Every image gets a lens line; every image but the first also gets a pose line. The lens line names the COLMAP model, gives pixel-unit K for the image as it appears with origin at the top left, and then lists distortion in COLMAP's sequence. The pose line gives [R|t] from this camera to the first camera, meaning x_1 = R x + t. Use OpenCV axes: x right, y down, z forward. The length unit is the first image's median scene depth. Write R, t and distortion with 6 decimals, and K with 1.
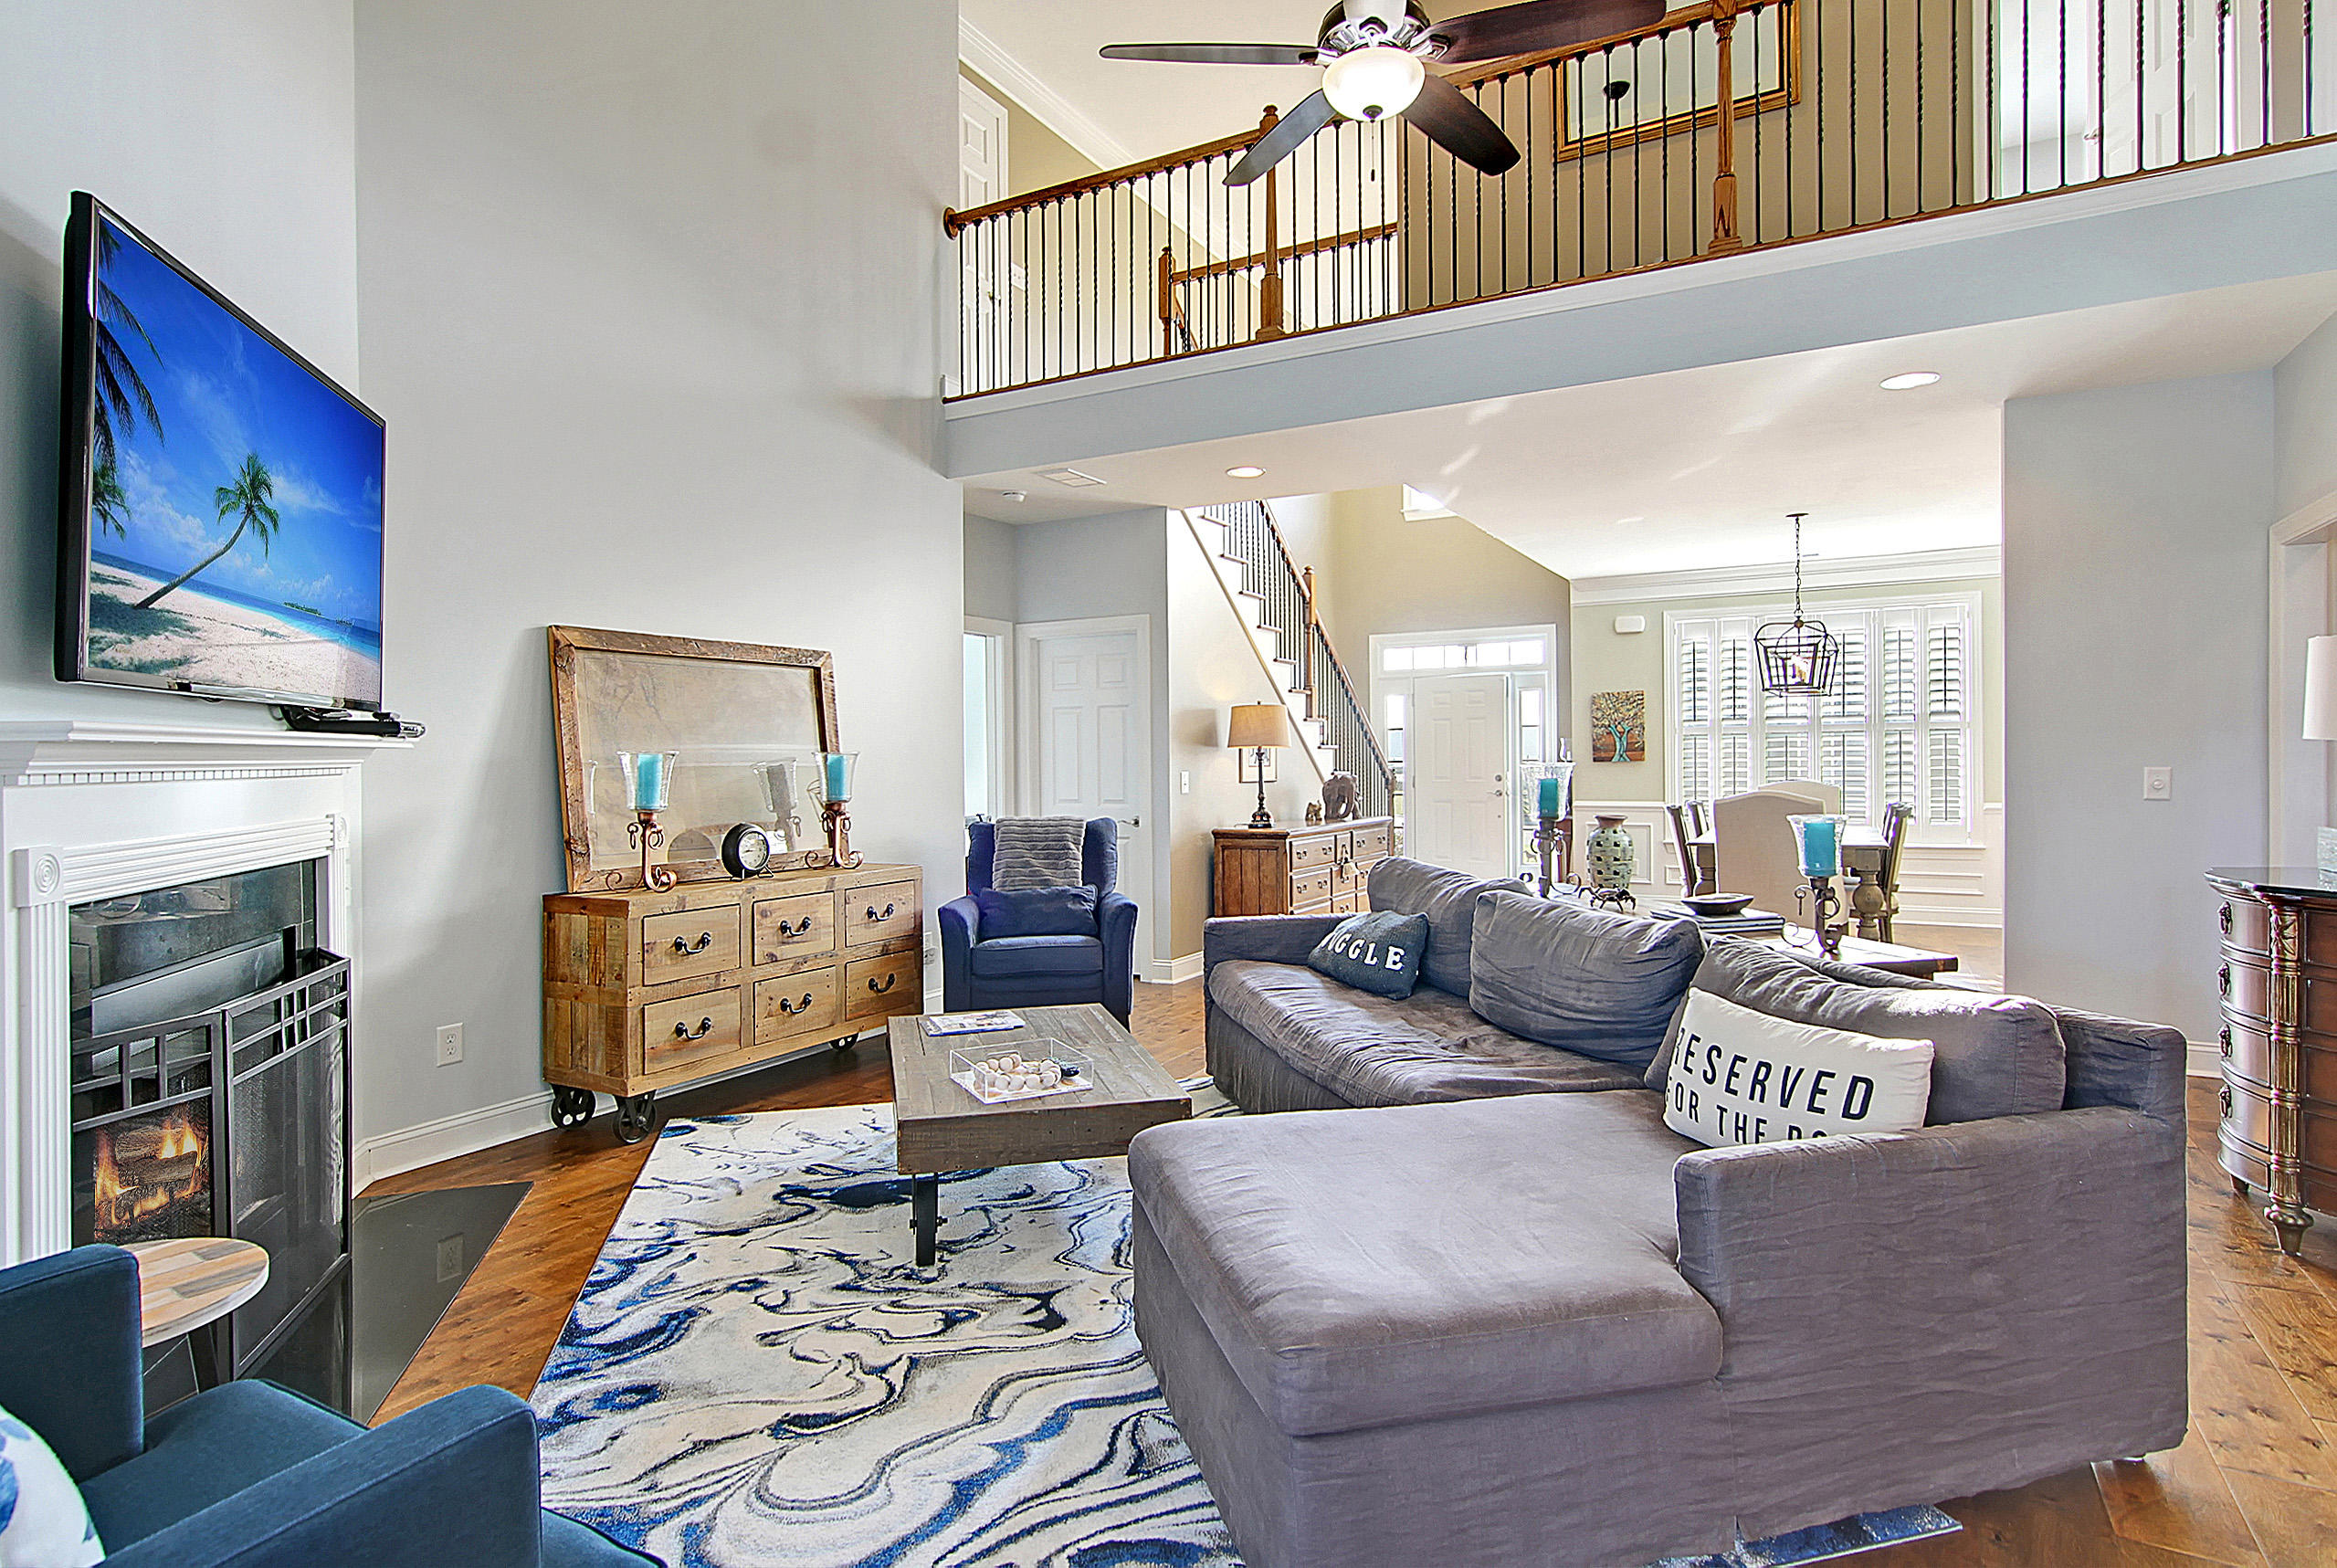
lens RADIAL K [[1222.1, 0, 1168.5], [0, 1222.1, 784.0], [0, 0, 1]] dist [-0.027637, 0.000145]
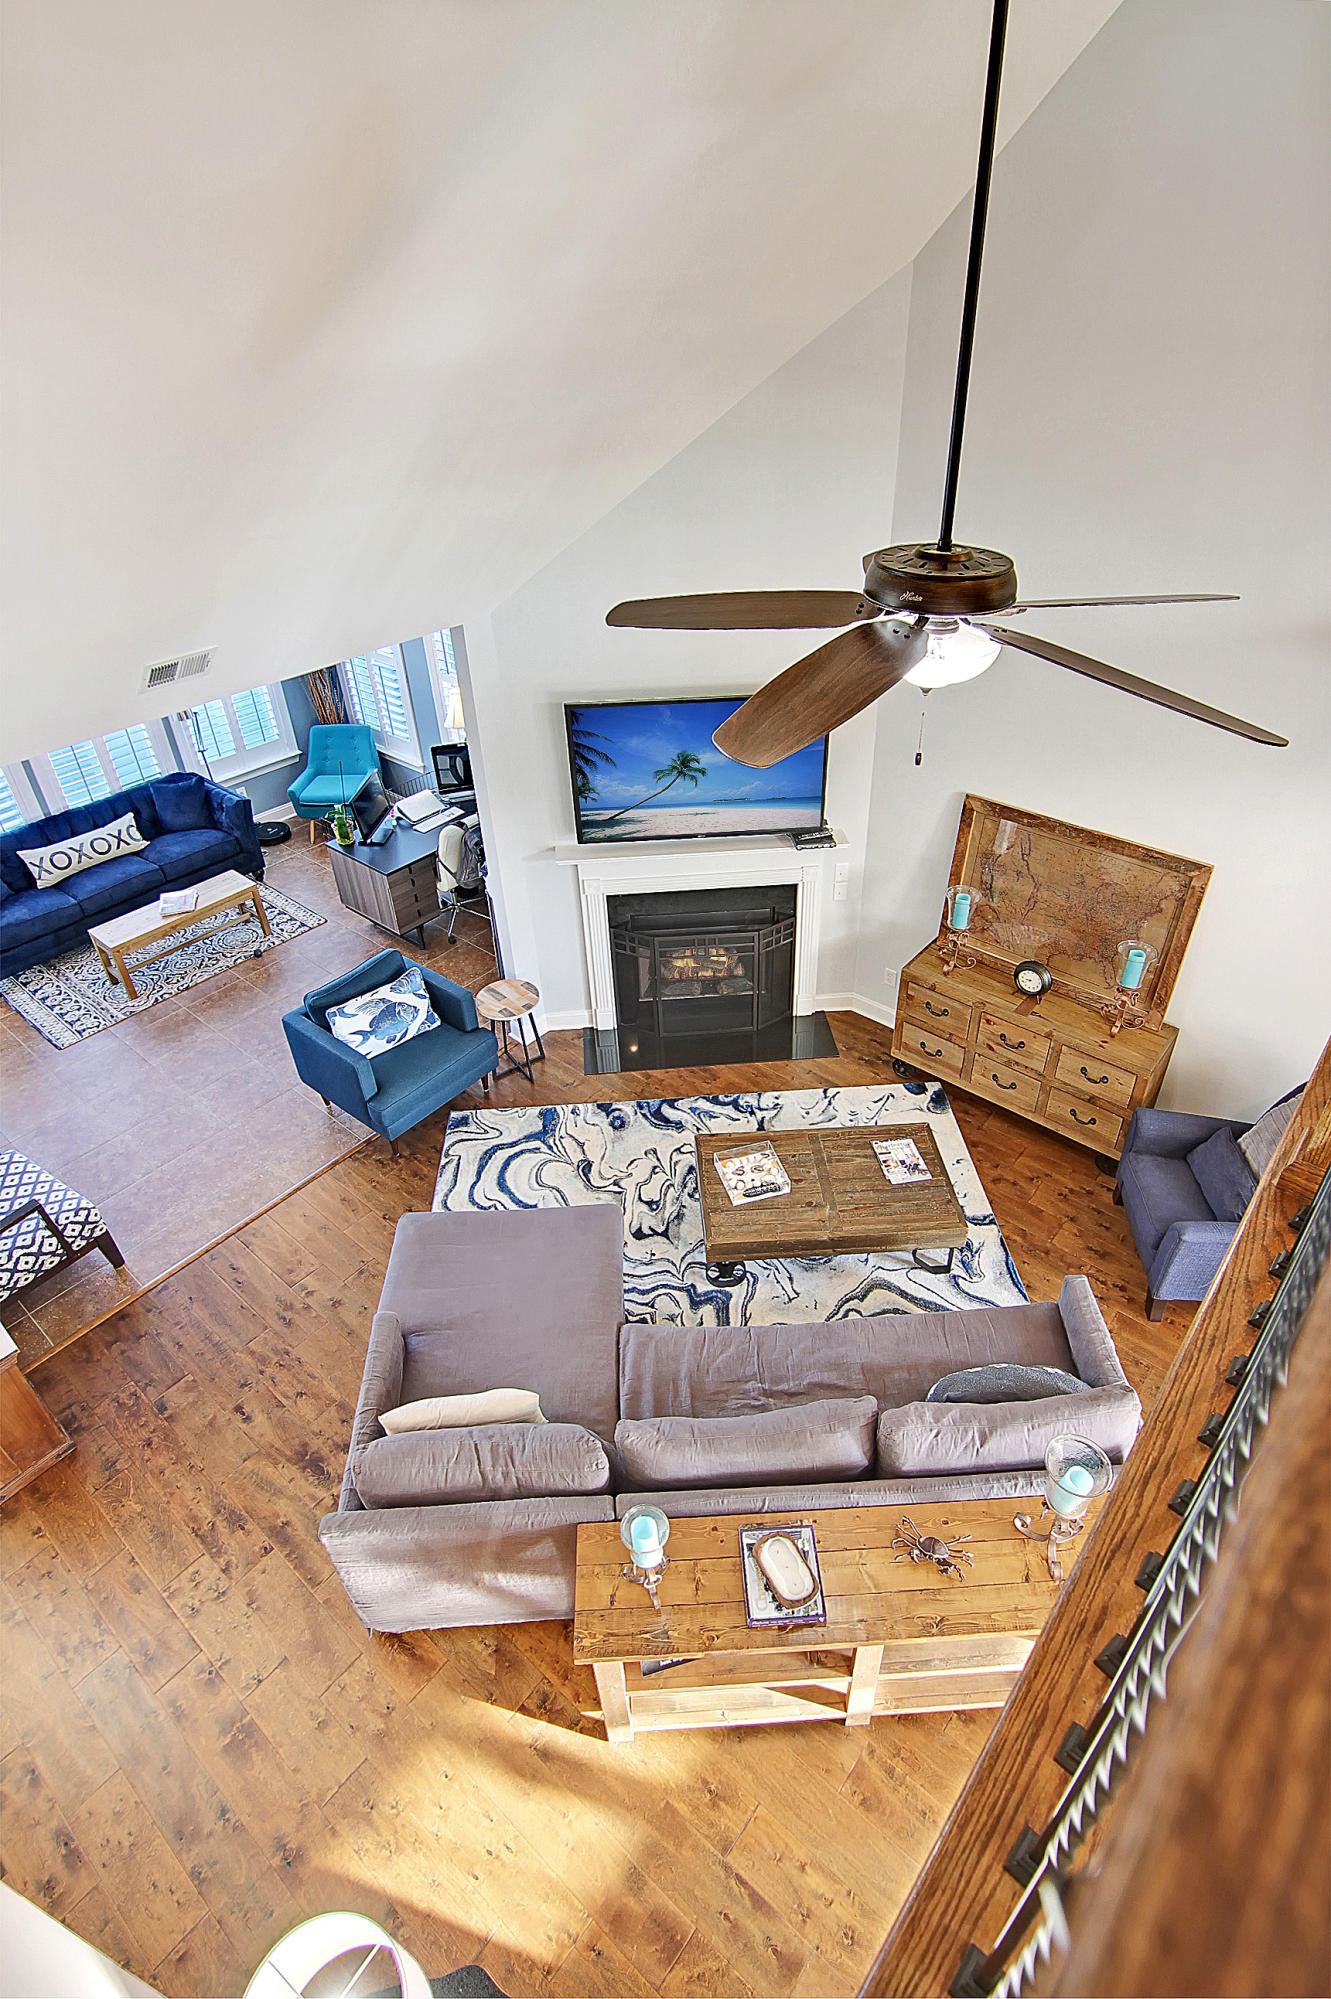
lens RADIAL K [[1037.5, 0, 665.5], [0, 1037.5, 999.5], [0, 0, 1]] dist [-0.002890, -0.000417]
pose [[-0.215500, 0.588188, -0.779484, 1.168306], [0.025021, 0.801303, 0.597735, -1.097973], [0.976183, 0.109308, -0.187398, 1.361869]]
